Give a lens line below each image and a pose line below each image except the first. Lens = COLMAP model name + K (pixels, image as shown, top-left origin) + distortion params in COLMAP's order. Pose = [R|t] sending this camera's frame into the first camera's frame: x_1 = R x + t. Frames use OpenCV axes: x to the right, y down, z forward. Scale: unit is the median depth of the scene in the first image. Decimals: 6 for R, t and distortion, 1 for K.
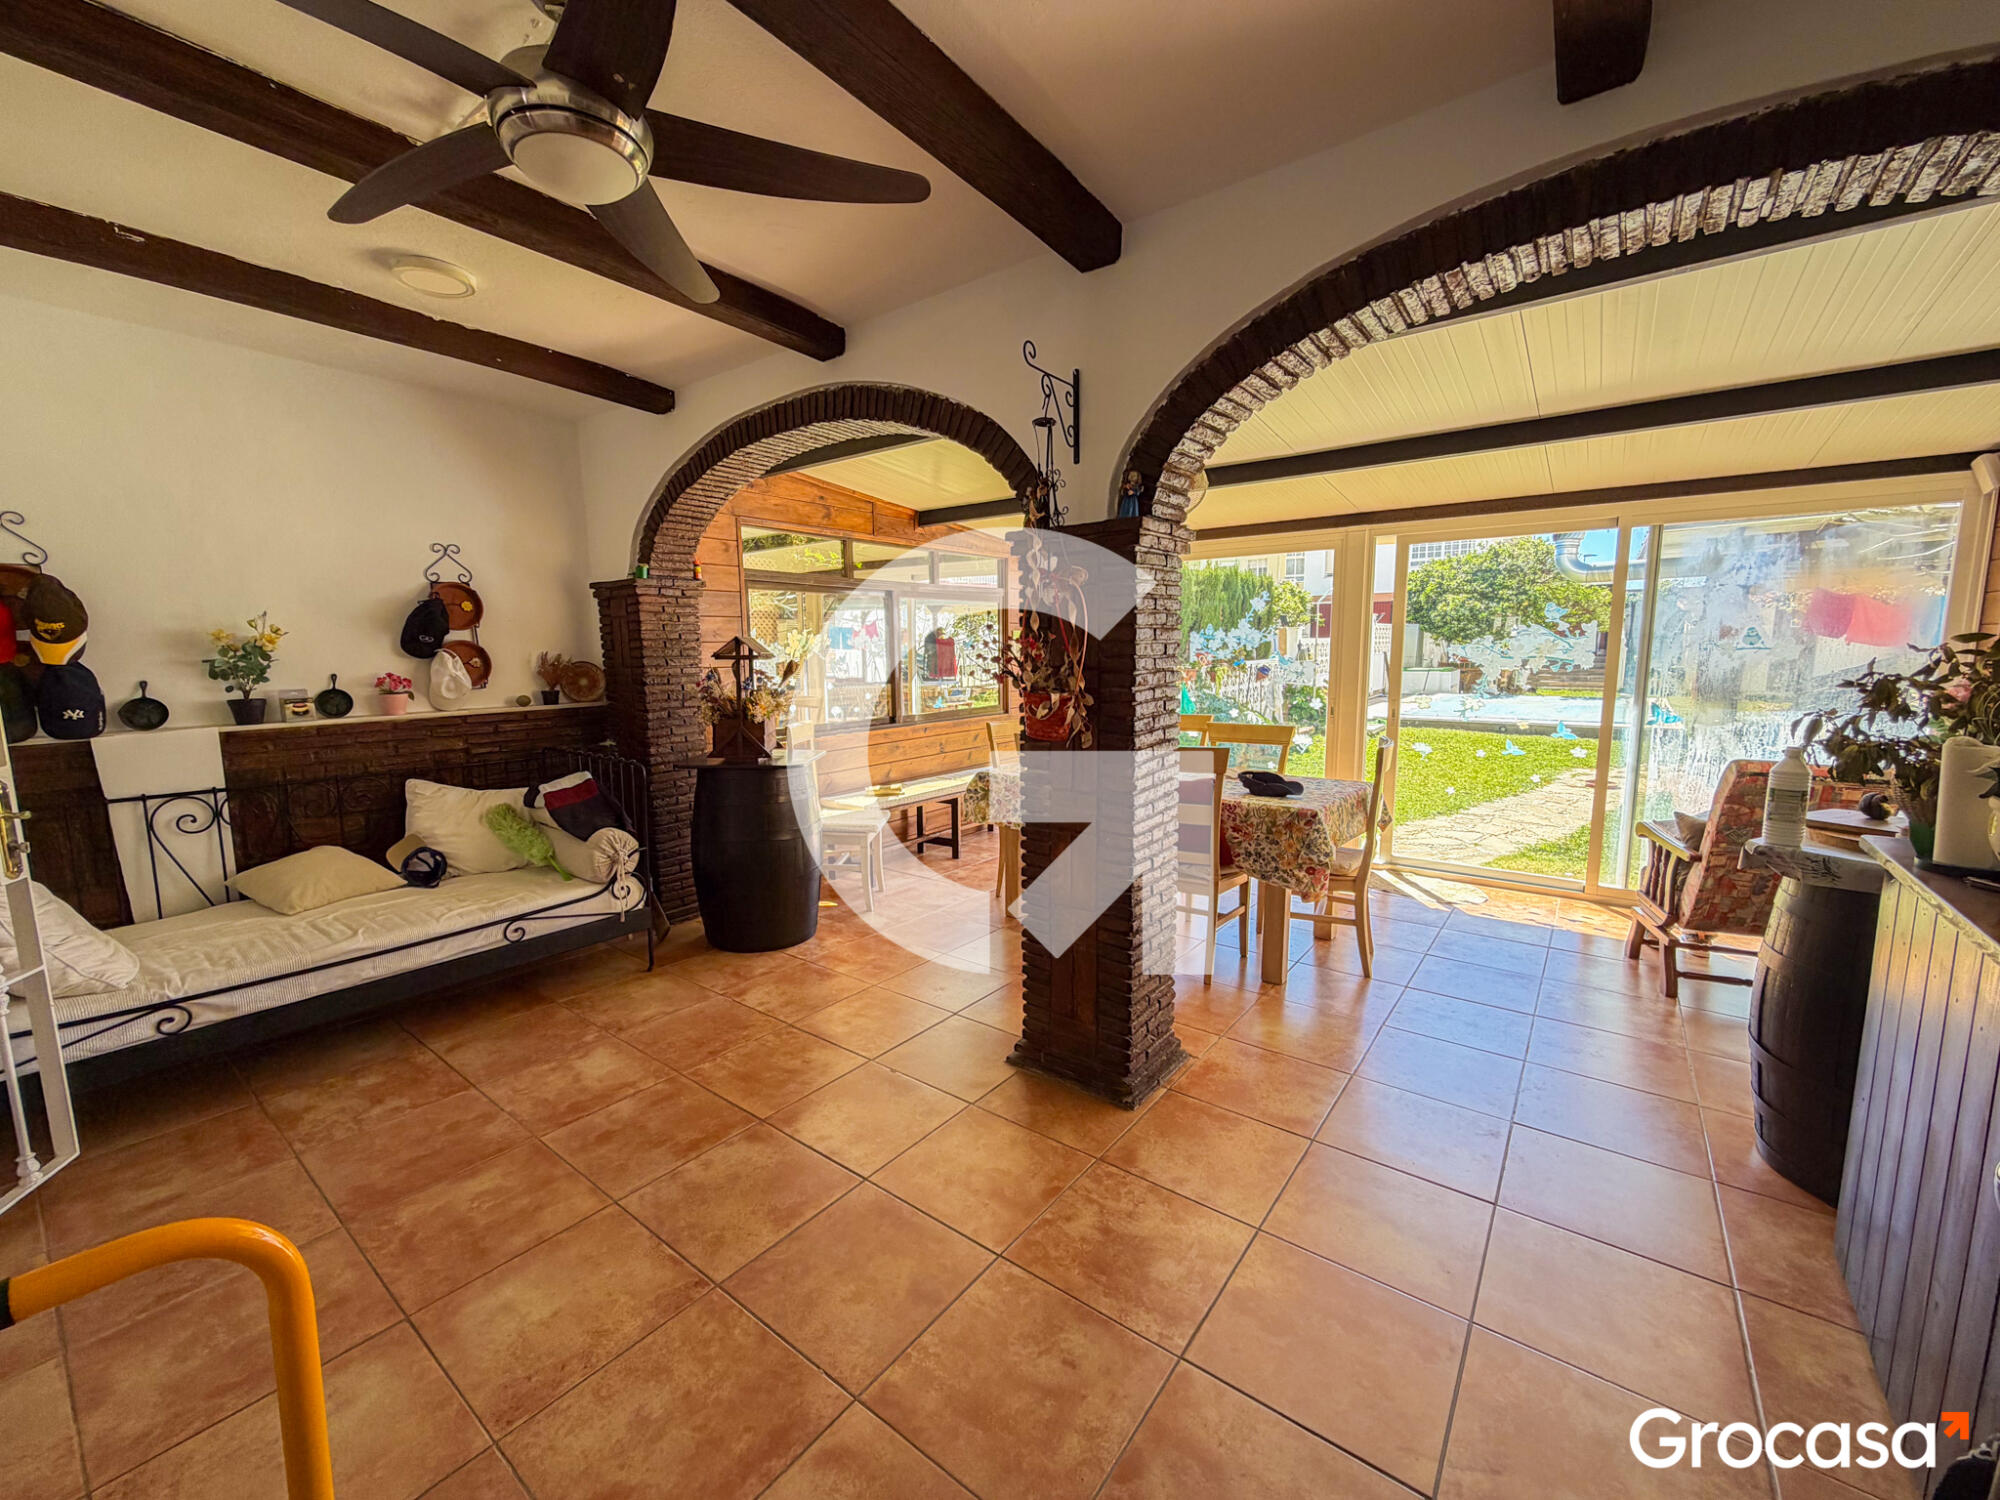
lens RADIAL K [[797.2, 0, 1001.4], [0, 797.2, 756.5], [0, 0, 1]] dist [-0.000261, 0.000079]
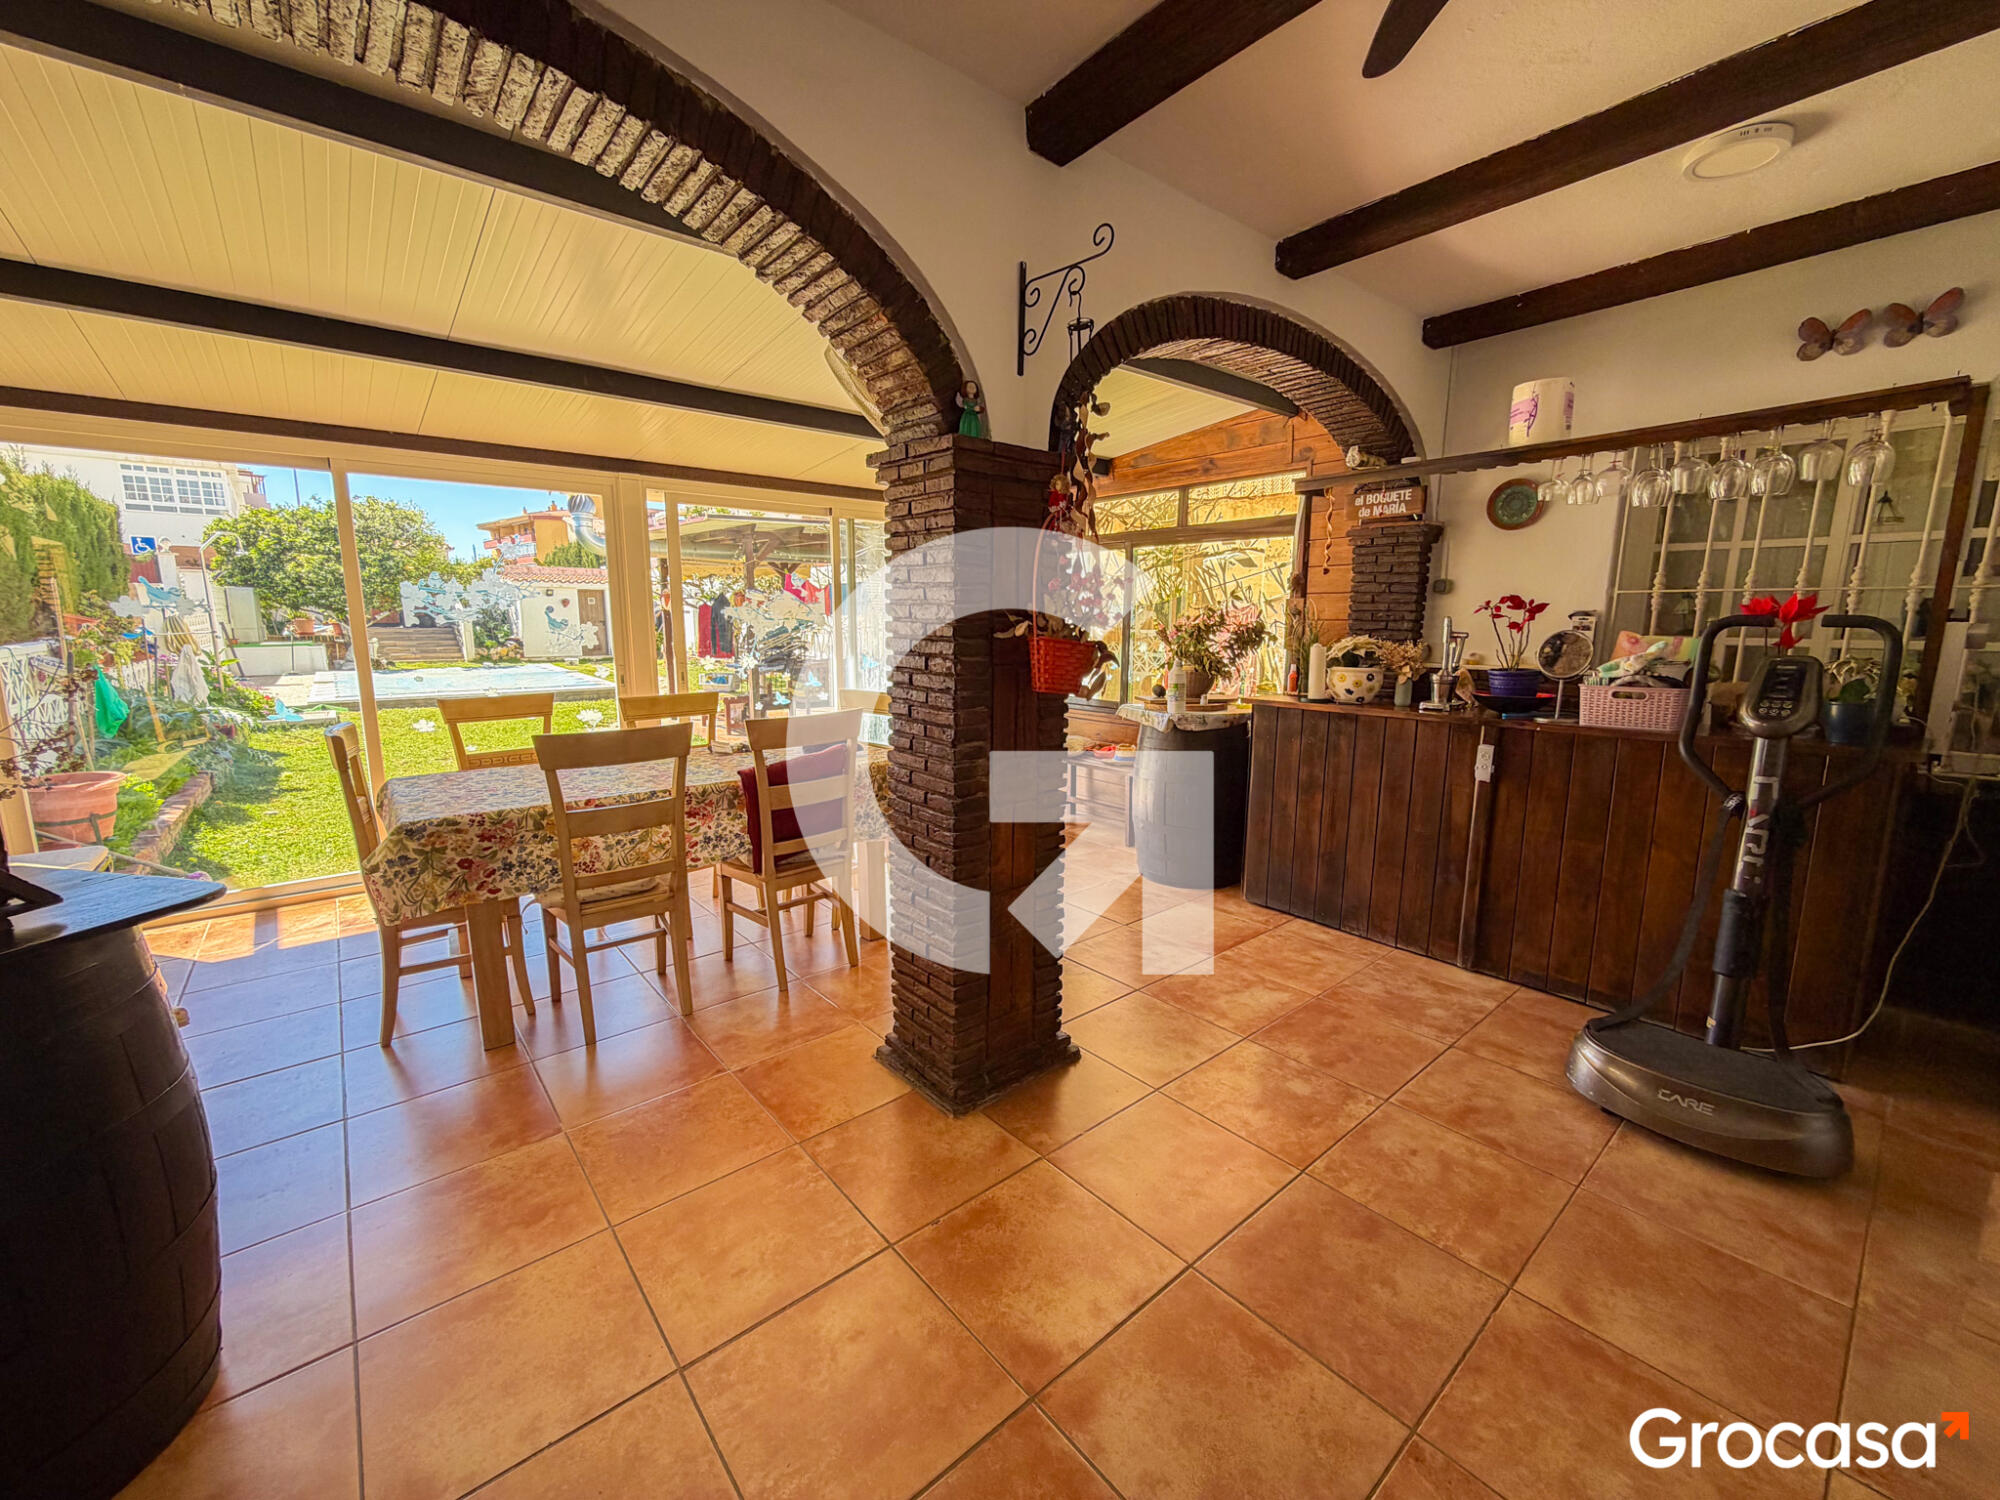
lens RADIAL K [[797.2, 0, 1000.5], [0, 797.2, 749.0], [0, 0, 1]] dist [-0.000261, 0.000079]
pose [[0.221834, -0.147685, 0.963835, -0.384852], [0.127055, 0.984414, 0.121596, -0.037122], [-0.966771, 0.095486, 0.237141, 0.410539]]
